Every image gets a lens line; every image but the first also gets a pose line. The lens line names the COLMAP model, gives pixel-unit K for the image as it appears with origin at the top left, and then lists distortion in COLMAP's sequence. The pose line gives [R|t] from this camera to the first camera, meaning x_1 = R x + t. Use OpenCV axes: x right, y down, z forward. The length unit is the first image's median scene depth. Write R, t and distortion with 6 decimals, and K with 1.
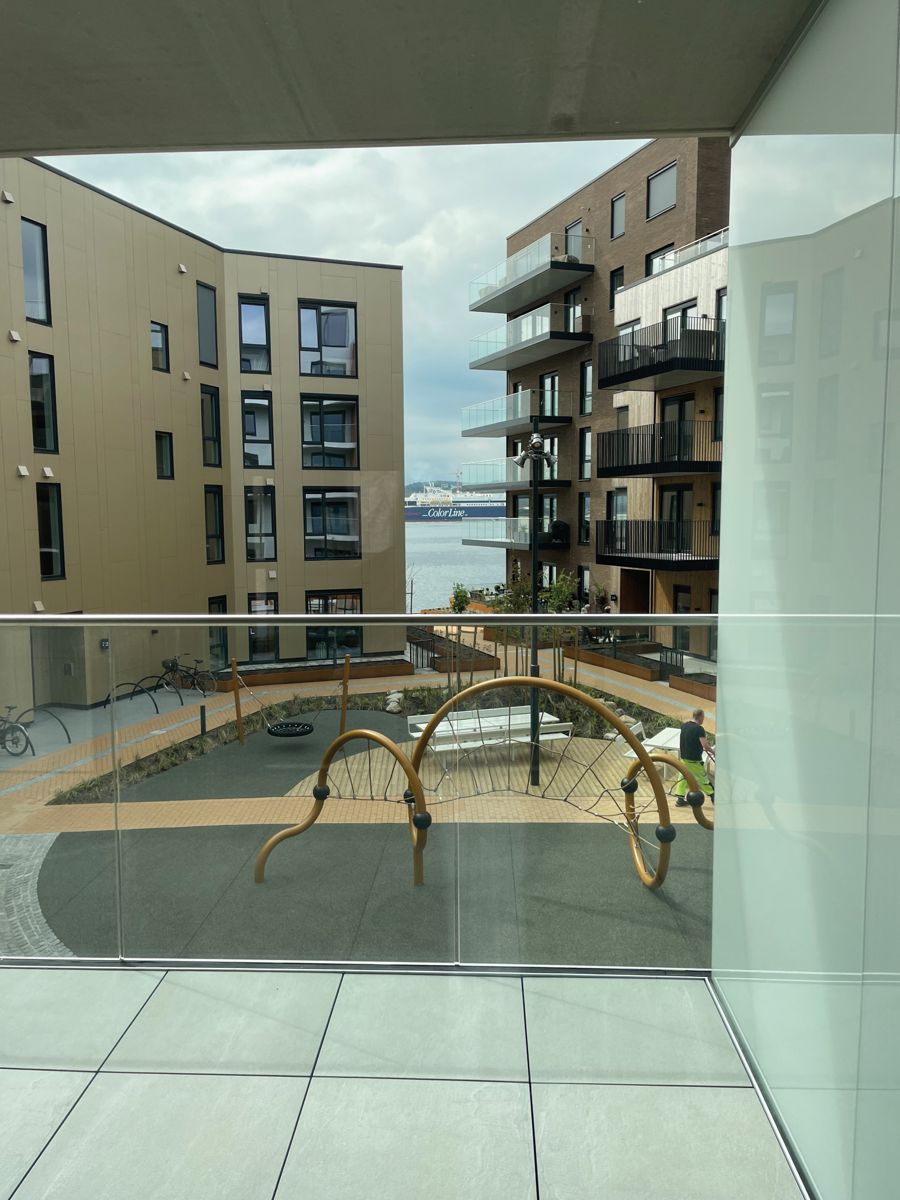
lens RADIAL K [[898.7, 0, 450.3], [0, 898.7, 597.8], [0, 0, 1]] dist [0.014849, 0.001175]
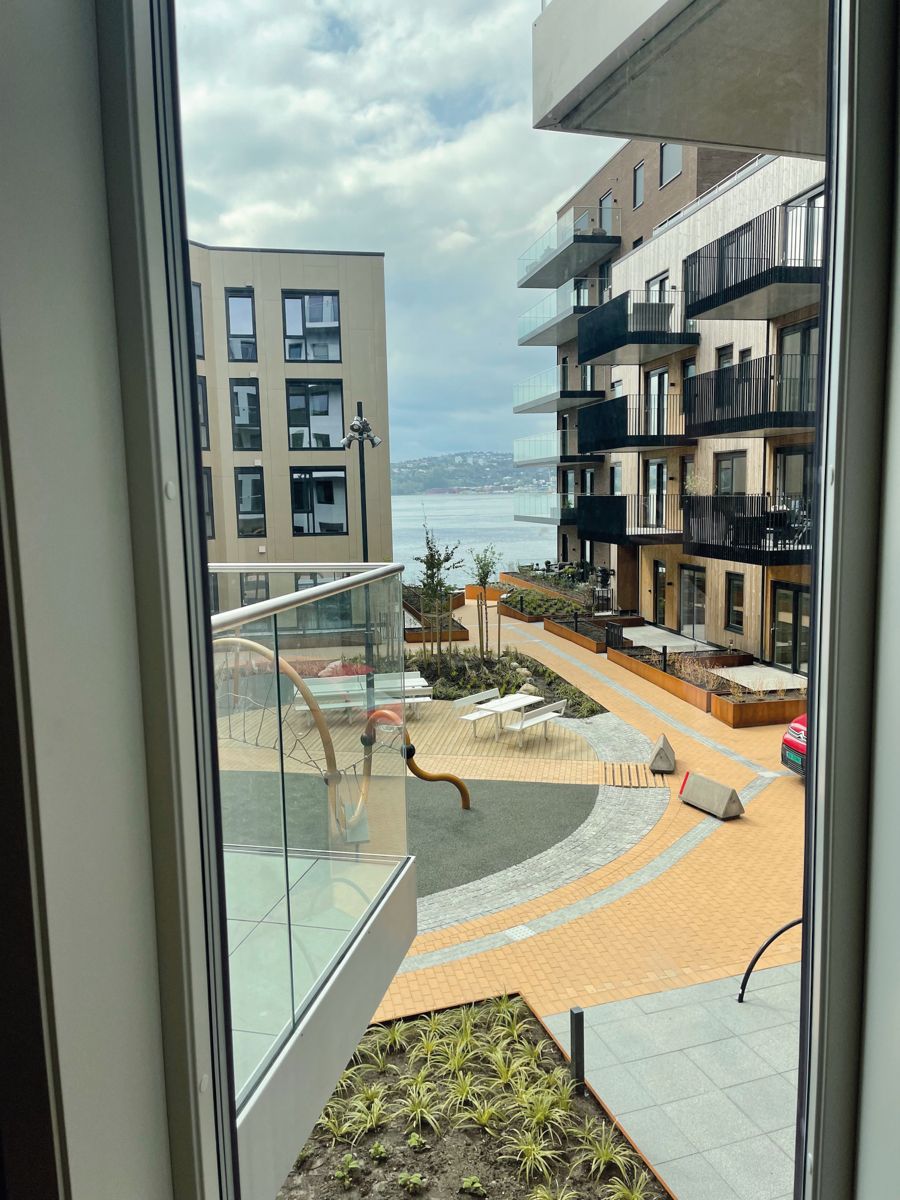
lens RADIAL K [[898.7, 0, 449.8], [0, 898.7, 604.4], [0, 0, 1]] dist [0.014849, 0.001175]
pose [[0.987053, 0.007498, -0.160220, 0.189961], [-0.002221, 0.999450, 0.033088, 0.003500], [0.160380, -0.032304, 0.986527, -0.027509]]
